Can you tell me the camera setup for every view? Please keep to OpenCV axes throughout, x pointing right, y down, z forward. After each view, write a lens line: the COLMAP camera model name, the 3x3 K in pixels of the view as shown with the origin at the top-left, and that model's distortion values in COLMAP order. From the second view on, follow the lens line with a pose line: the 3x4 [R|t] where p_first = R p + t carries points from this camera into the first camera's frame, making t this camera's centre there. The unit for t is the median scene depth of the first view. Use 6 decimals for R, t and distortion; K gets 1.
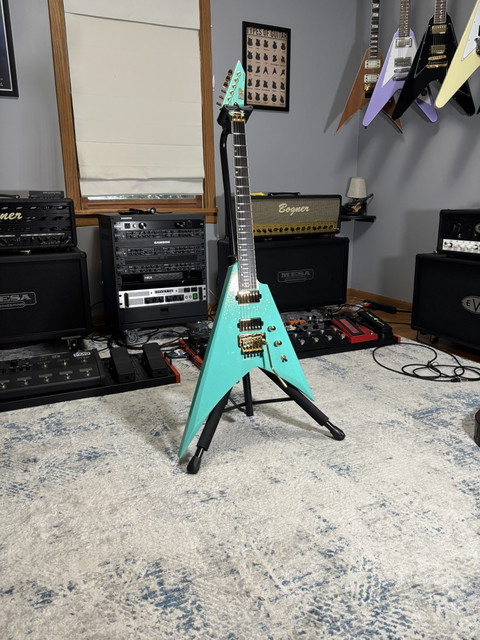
lens RADIAL K [[475.7, 0, 238.1], [0, 475.7, 328.3], [0, 0, 1]] dist [0.040649, -0.049458]
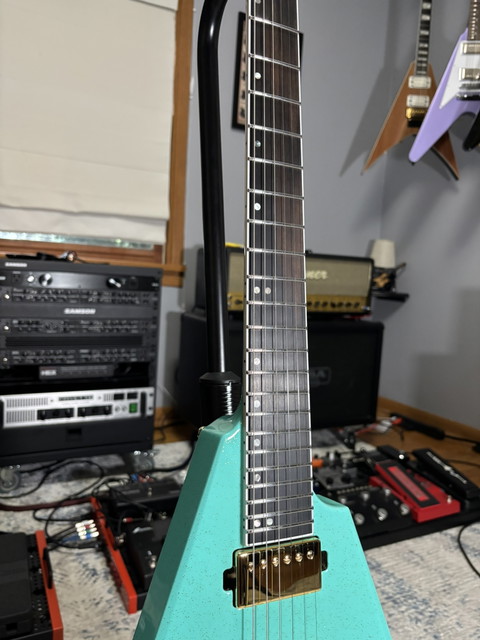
lens RADIAL K [[475.7, 0, 230.6], [0, 475.7, 327.4], [0, 0, 1]] dist [0.040649, -0.049458]
pose [[0.996513, 0.064331, 0.053128, -0.010698], [-0.055569, 0.986737, -0.152520, -0.076785], [-0.062235, 0.149036, 0.986871, 0.392931]]
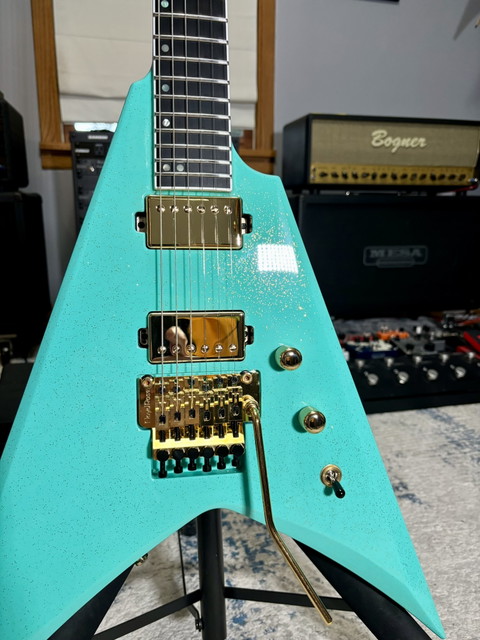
lens RADIAL K [[475.7, 0, 254.3], [0, 475.7, 326.7], [0, 0, 1]] dist [0.040649, -0.049458]
pose [[0.985555, 0.059724, -0.158474, 0.049334], [-0.062456, 0.997972, -0.012315, -0.006135], [0.157417, 0.022035, 0.987286, 0.404049]]
